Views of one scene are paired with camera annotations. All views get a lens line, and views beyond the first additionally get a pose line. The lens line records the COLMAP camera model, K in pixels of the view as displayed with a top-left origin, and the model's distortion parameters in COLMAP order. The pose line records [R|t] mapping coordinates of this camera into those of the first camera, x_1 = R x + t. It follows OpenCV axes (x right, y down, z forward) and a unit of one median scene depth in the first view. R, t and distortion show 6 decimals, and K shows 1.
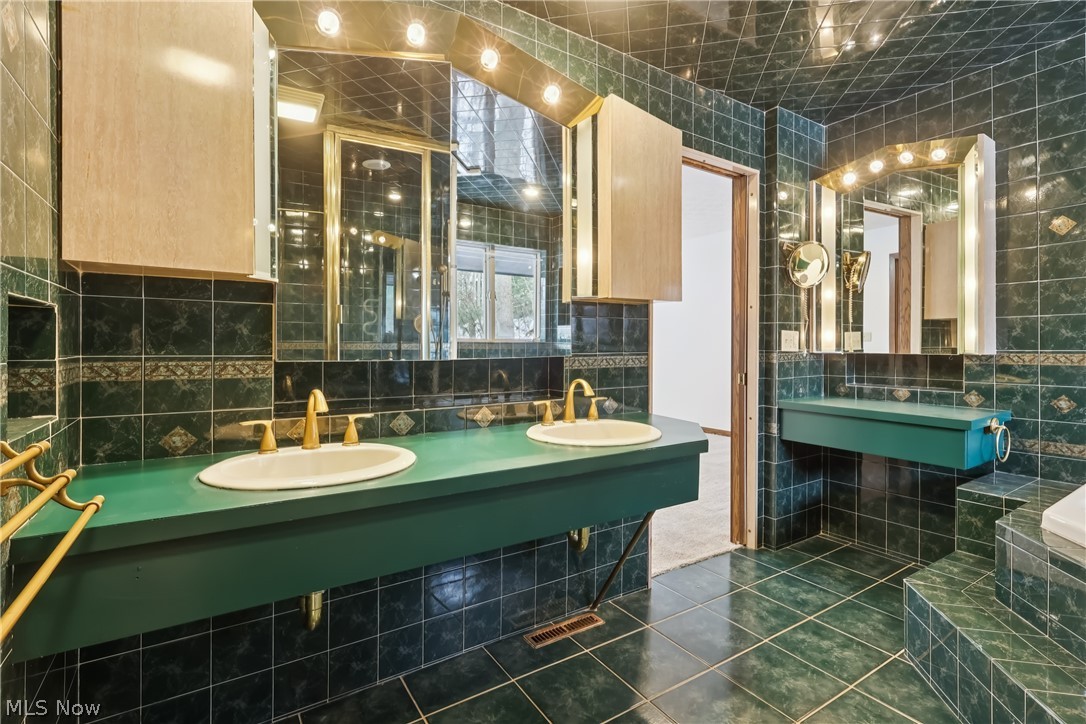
lens RADIAL K [[505.8, 0, 541.8], [0, 505.8, 358.2], [0, 0, 1]] dist [-0.001389, 0.000290]
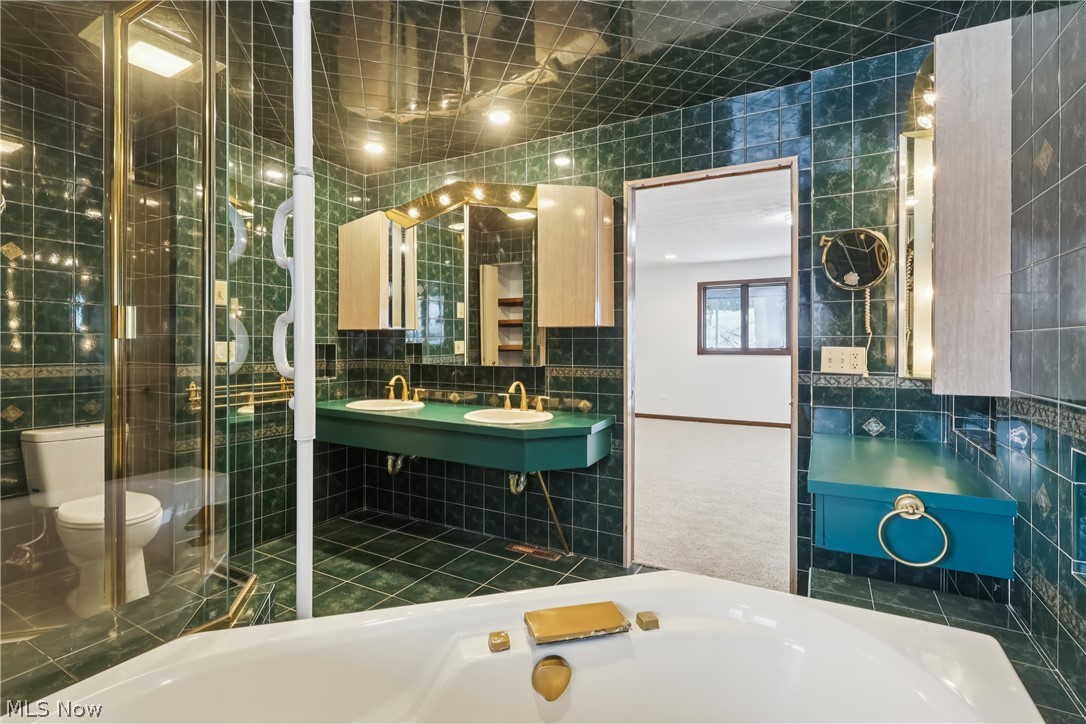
lens RADIAL K [[505.8, 0, 541.8], [0, 505.8, 358.2], [0, 0, 1]] dist [-0.001389, 0.000290]
pose [[0.470976, 0.036145, -0.881405, 1.231799], [-0.015896, 0.999346, 0.032488, -0.070262], [0.882003, -0.001290, 0.471243, 0.297565]]
